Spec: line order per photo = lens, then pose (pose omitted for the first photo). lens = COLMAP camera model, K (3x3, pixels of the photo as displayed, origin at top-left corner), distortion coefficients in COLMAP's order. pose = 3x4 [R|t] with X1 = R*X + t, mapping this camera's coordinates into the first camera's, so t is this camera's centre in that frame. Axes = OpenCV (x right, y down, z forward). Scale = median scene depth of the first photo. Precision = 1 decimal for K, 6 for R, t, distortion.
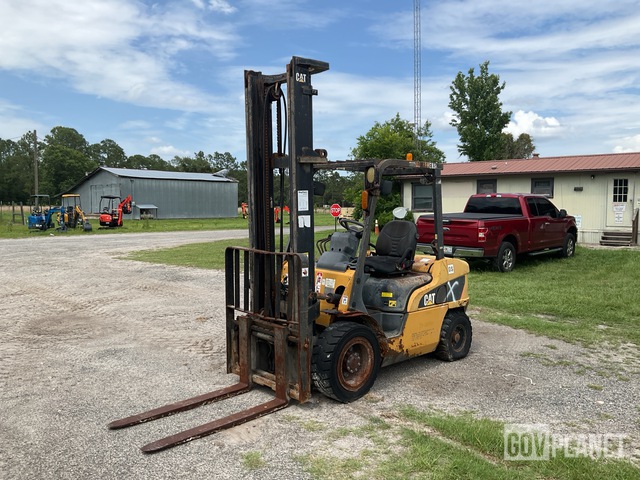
lens RADIAL K [[487.4, 0, 320.0], [0, 487.4, 240.0], [0, 0, 1]] dist [0.018871, -0.004916]
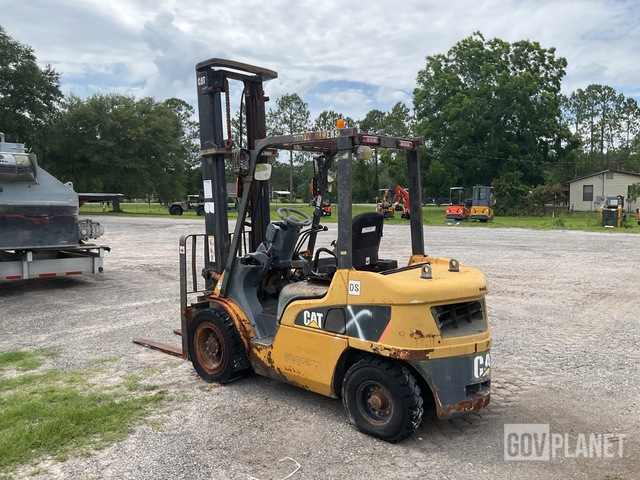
lens RADIAL K [[487.4, 0, 320.0], [0, 487.4, 240.0], [0, 0, 1]] dist [0.018871, -0.004916]
pose [[0.183124, 0.068877, -0.980674, 1.036178], [-0.078127, 0.995407, 0.055323, -0.042641], [0.979980, 0.066486, 0.187664, 0.954251]]
